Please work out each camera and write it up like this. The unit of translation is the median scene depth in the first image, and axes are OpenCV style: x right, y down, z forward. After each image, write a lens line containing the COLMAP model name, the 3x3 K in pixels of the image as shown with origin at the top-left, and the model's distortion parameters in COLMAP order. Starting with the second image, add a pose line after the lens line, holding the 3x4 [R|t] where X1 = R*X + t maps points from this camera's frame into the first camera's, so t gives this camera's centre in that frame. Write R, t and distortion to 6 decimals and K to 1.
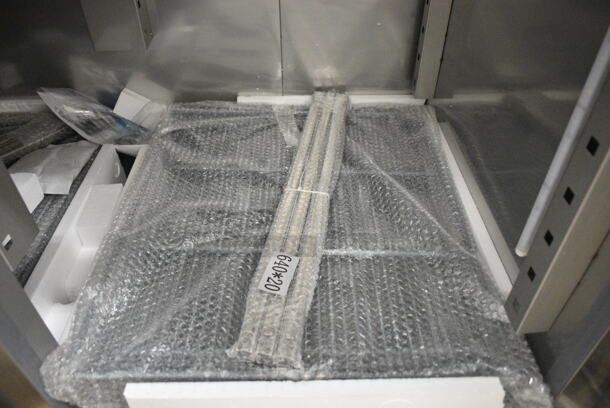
lens RADIAL K [[465.1, 0, 305.0], [0, 465.1, 204.0], [0, 0, 1]] dist [-0.000842, -0.001317]
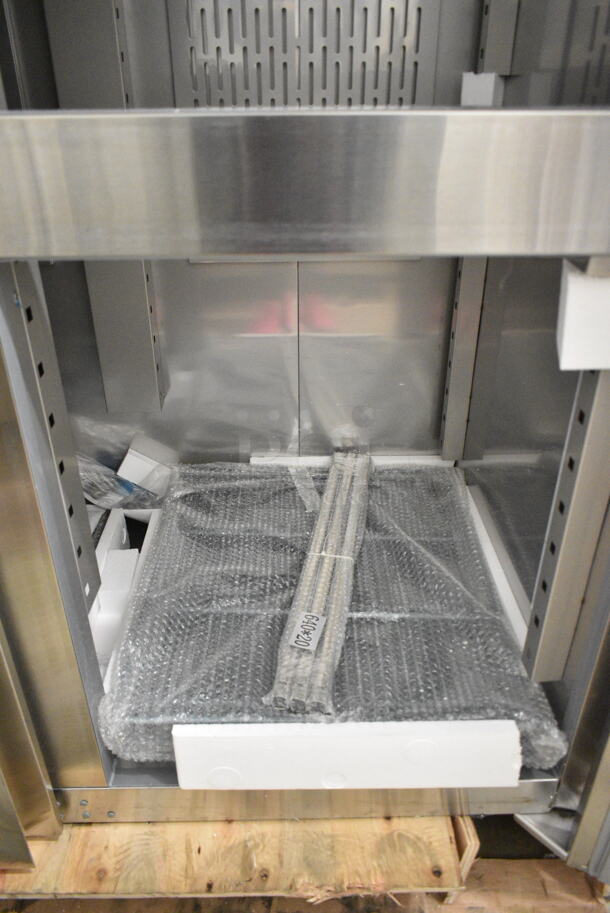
lens RADIAL K [[696.1, 0, 305.0], [0, 696.1, 456.5], [0, 0, 1]] dist [-0.000842, -0.001317]
pose [[0.999997, -0.000360, -0.002413, -0.048075], [-0.000143, 0.978654, -0.205515, 0.072156], [0.002436, 0.205515, 0.978651, -0.502068]]
